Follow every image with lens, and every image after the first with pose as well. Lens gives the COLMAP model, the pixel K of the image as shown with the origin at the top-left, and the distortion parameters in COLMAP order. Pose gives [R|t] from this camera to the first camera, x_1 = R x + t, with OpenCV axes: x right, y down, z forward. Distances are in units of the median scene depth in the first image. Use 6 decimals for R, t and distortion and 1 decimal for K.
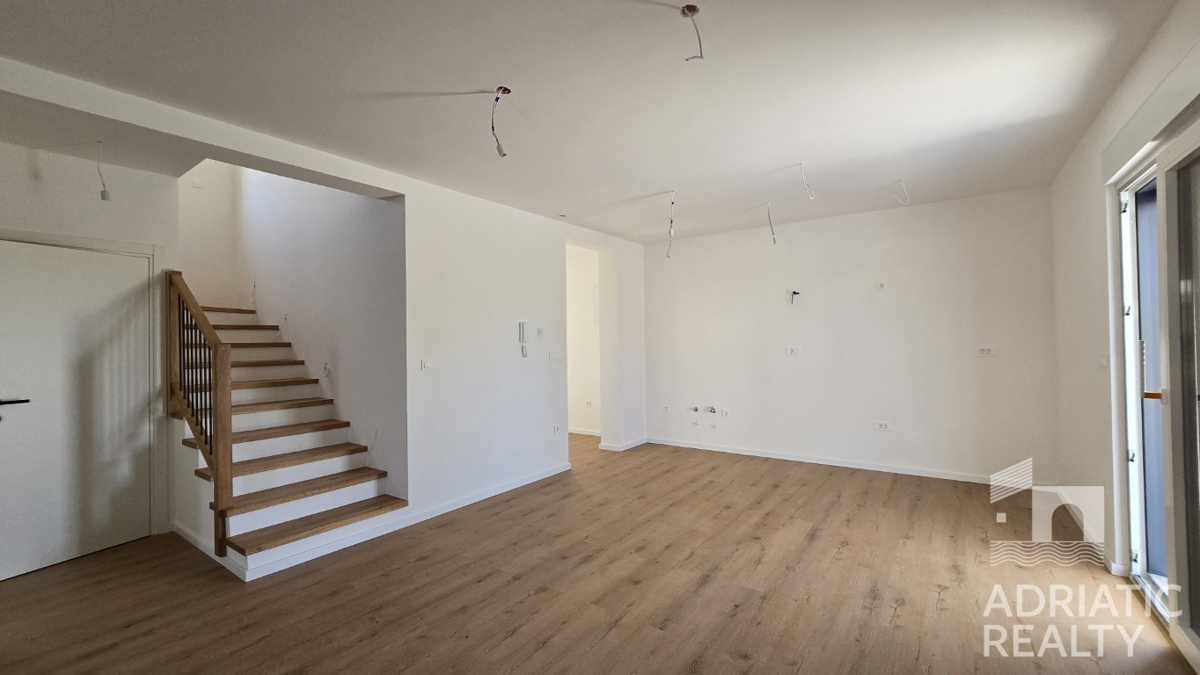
lens RADIAL K [[493.6, 0, 598.0], [0, 493.6, 339.2], [0, 0, 1]] dist [-0.000649, -0.000165]
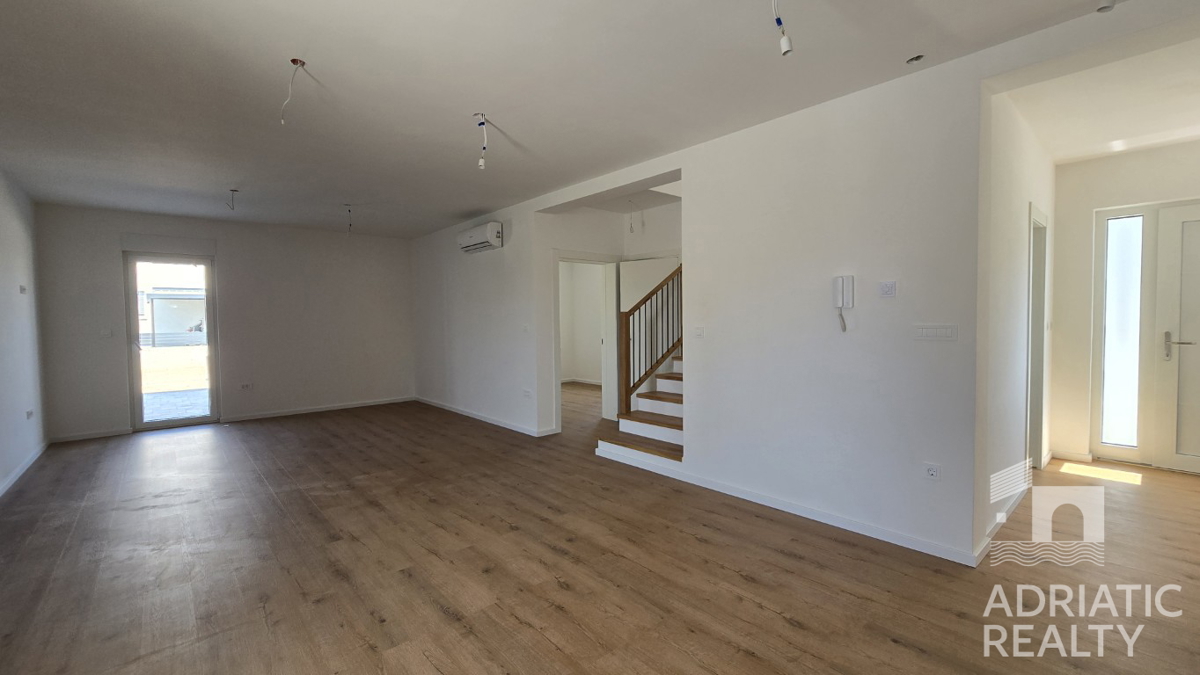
lens RADIAL K [[493.6, 0, 597.8], [0, 493.6, 335.8], [0, 0, 1]] dist [-0.000649, -0.000165]
pose [[-0.223802, 0.051388, -0.973279, 0.817741], [0.020357, 0.998638, 0.048046, 0.010280], [0.974422, -0.009061, -0.224543, 1.269289]]
